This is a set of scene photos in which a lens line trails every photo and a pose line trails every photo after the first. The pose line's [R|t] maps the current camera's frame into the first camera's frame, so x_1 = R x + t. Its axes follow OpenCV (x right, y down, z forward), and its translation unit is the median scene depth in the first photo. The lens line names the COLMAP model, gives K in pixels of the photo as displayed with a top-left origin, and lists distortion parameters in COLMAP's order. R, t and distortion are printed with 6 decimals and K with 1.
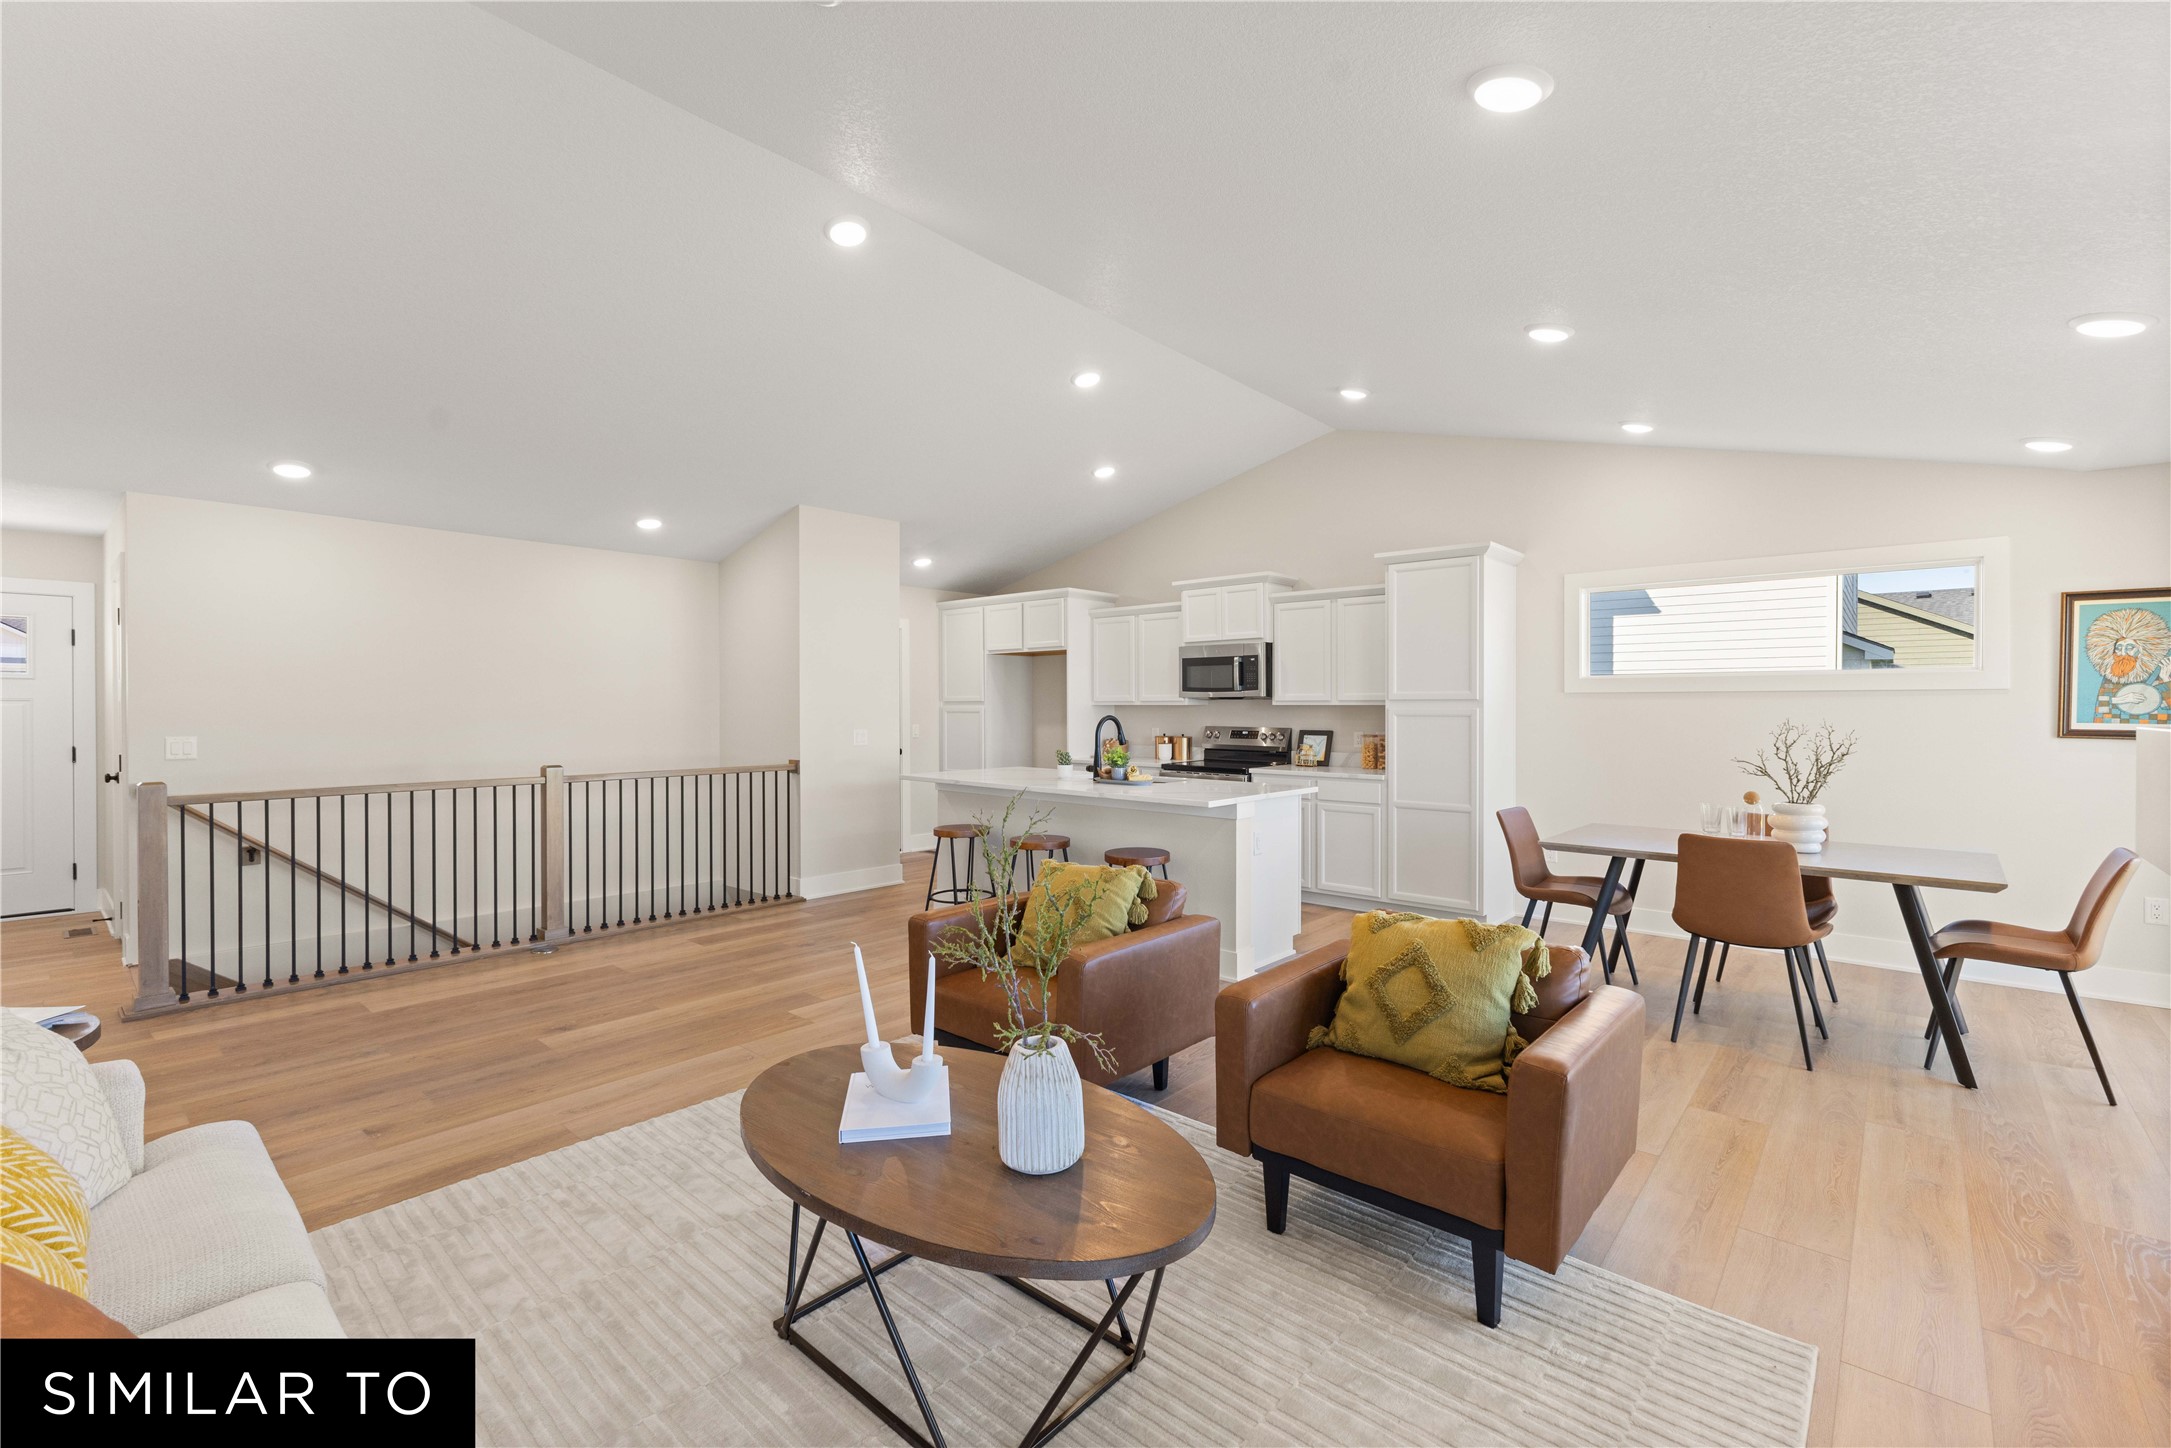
lens RADIAL K [[934.1, 0, 1086.3], [0, 934.1, 713.1], [0, 0, 1]] dist [0.012243, -0.004021]
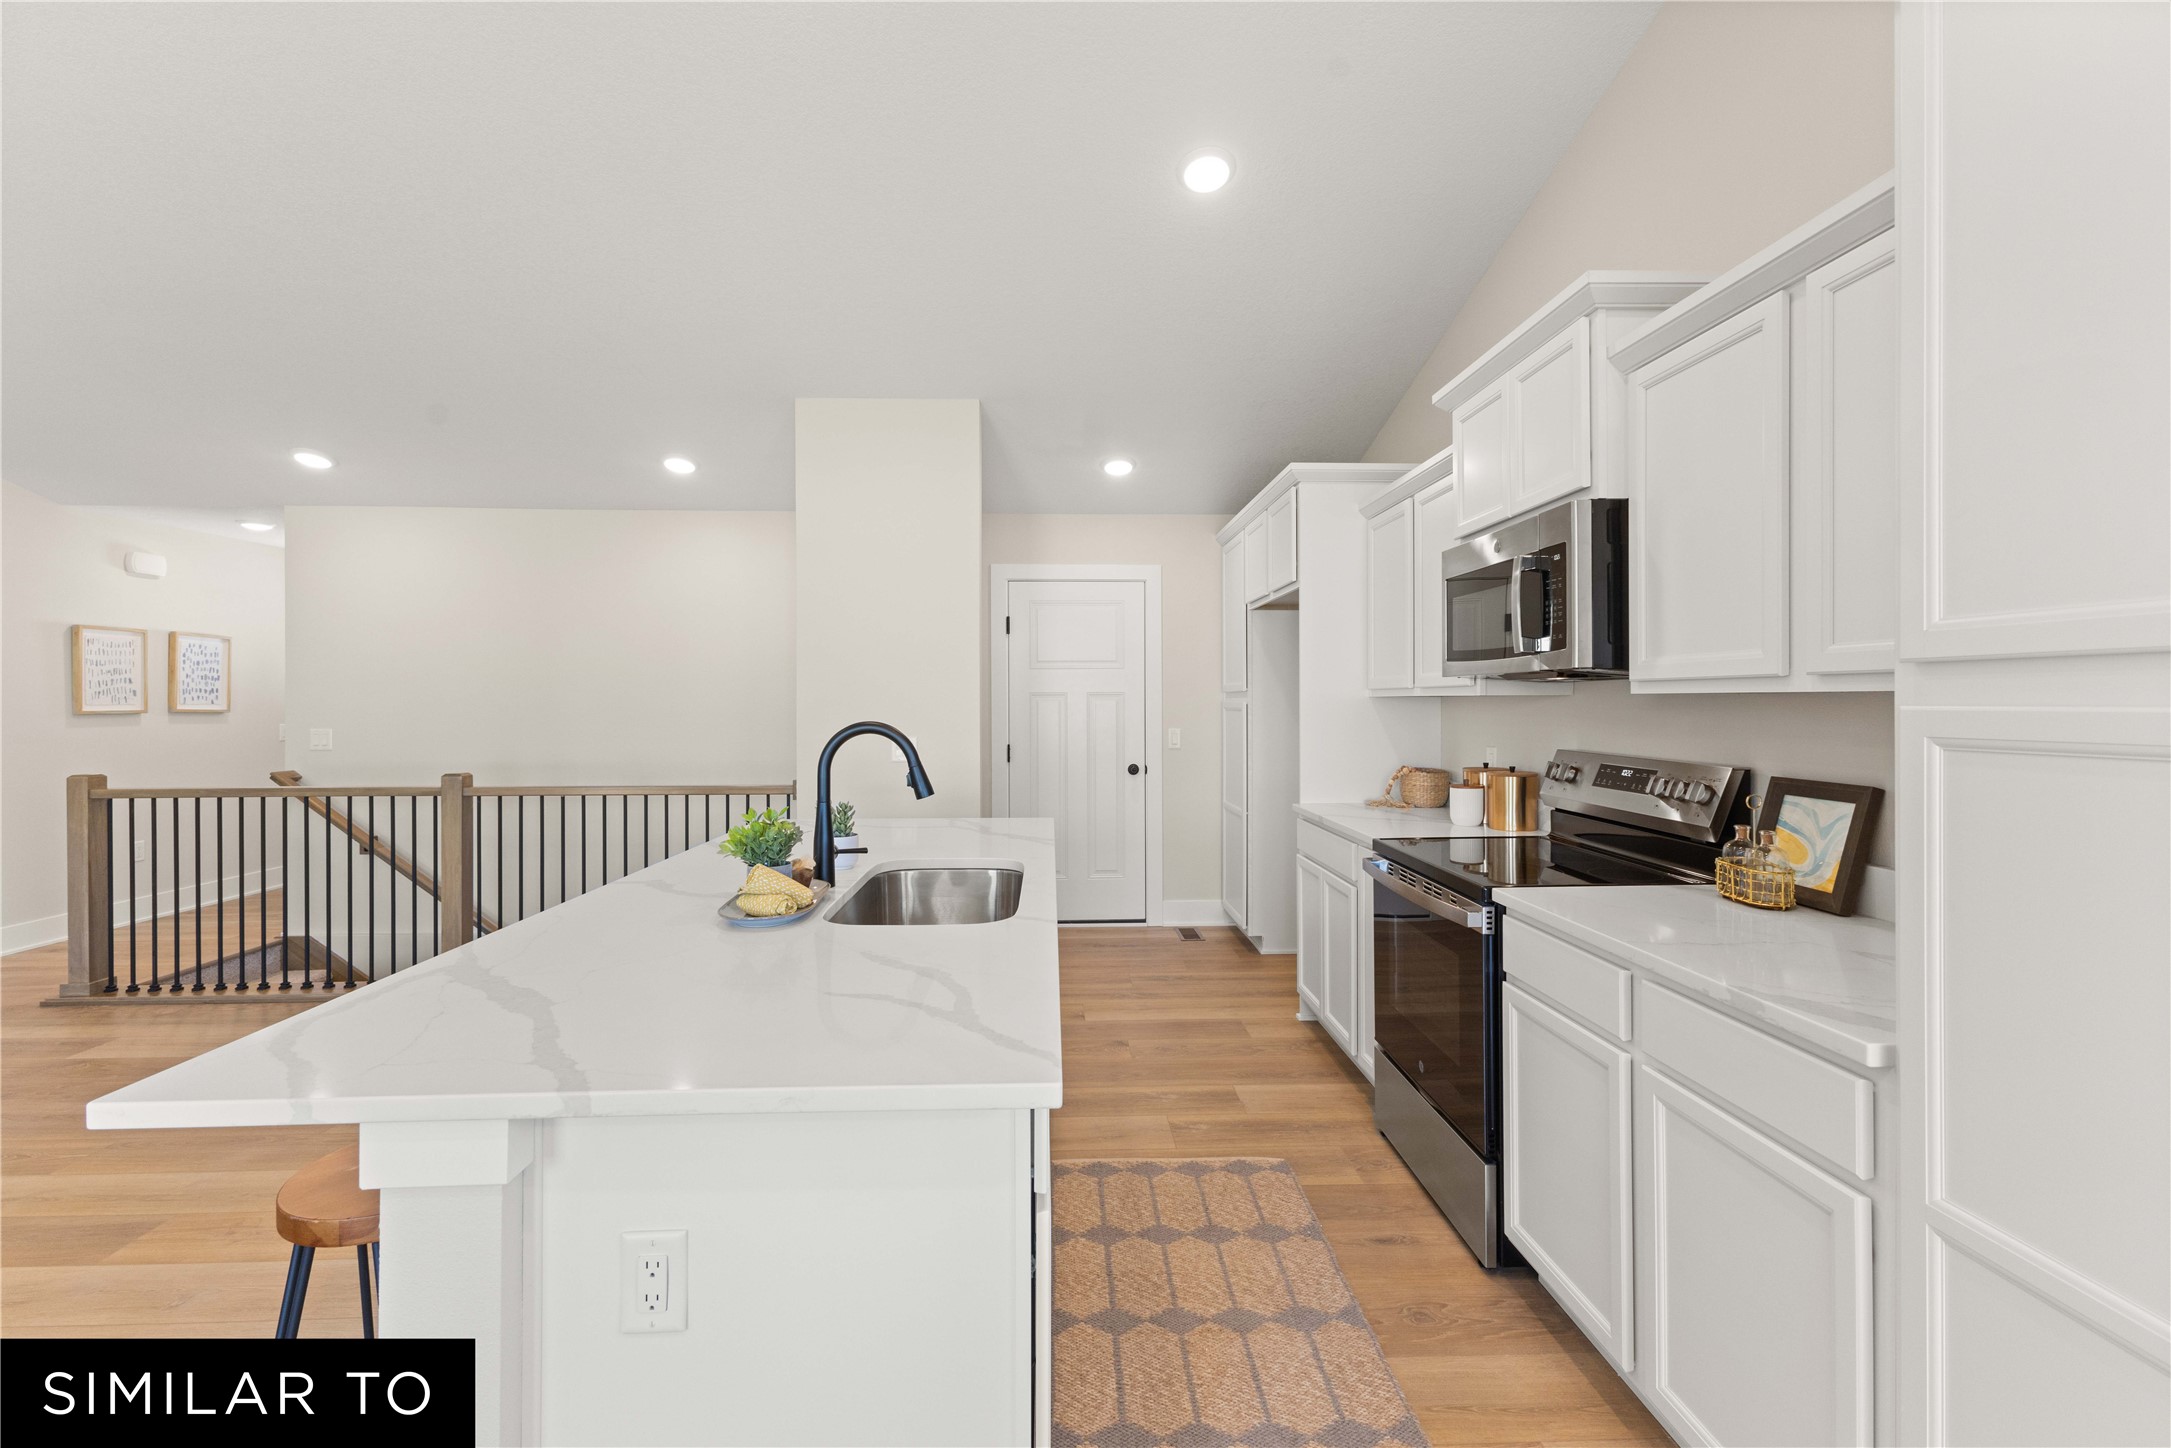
lens RADIAL K [[934.1, 0, 1088.3], [0, 934.1, 704.3], [0, 0, 1]] dist [0.012243, -0.004021]
pose [[0.691997, 0.002088, -0.721898, 0.320202], [-0.004509, 0.999989, -0.001430, -0.004122], [0.721887, 0.004245, 0.691998, 0.686845]]
